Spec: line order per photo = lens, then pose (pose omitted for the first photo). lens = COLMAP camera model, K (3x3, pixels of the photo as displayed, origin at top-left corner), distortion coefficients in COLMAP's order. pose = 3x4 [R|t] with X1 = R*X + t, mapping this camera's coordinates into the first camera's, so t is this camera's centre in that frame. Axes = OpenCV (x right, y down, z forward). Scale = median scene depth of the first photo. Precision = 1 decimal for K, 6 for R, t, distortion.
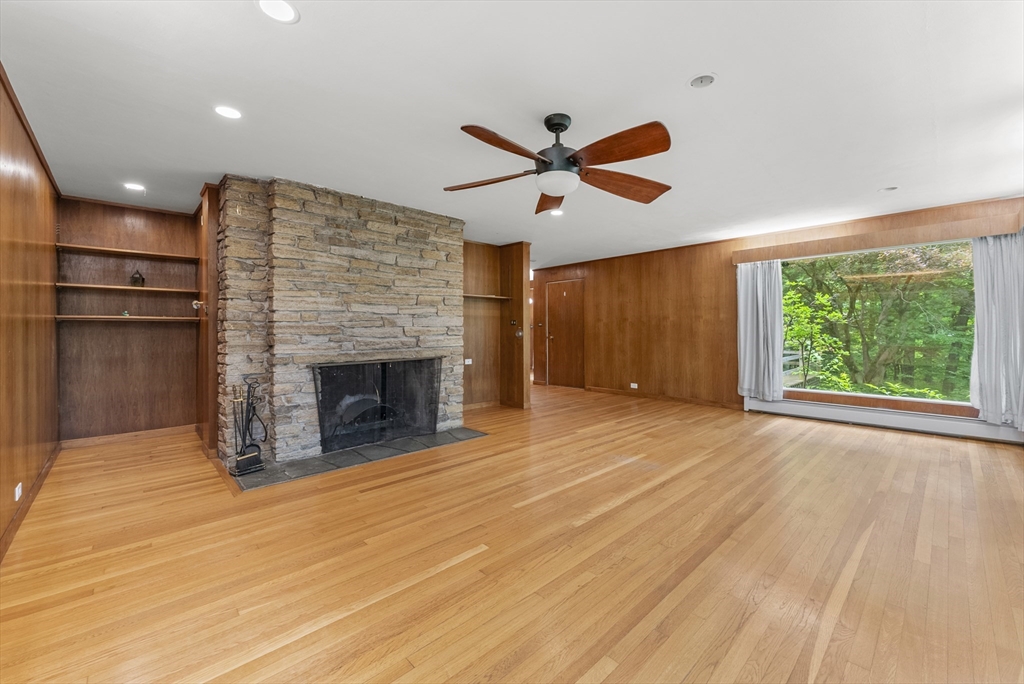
lens RADIAL K [[410.6, 0, 512.4], [0, 410.6, 331.8], [0, 0, 1]] dist [0.002340, -0.000942]
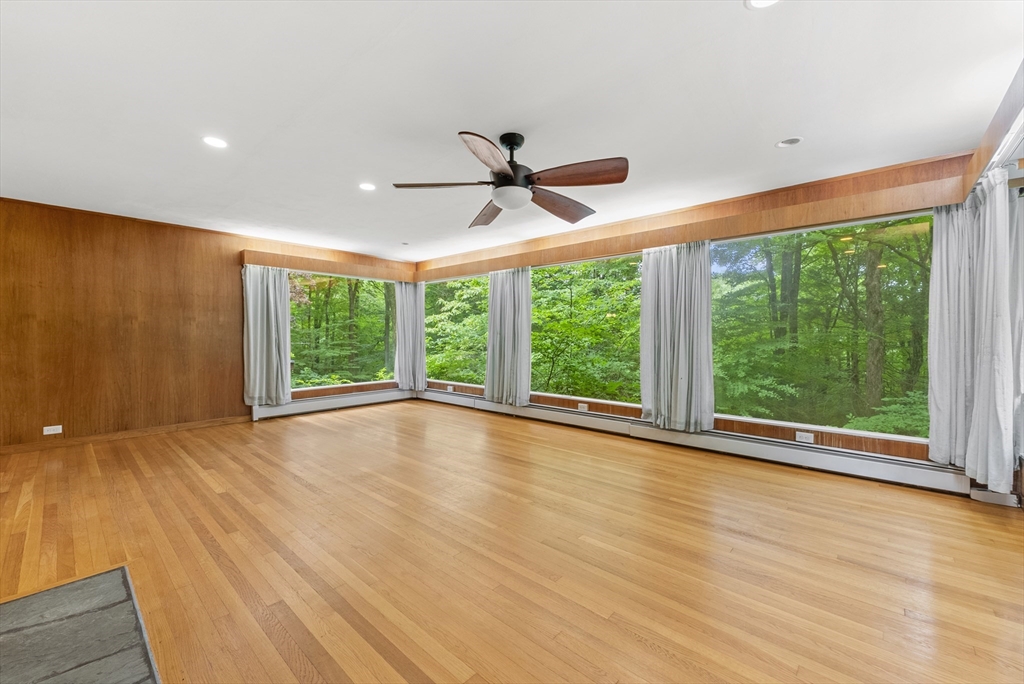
lens RADIAL K [[410.6, 0, 515.0], [0, 410.6, 336.5], [0, 0, 1]] dist [0.002340, -0.000942]
pose [[-0.085961, 0.000176, 0.996298, -0.542879], [0.001512, 0.999999, -0.000047, -0.001444], [-0.996297, 0.001503, -0.085962, 0.612864]]
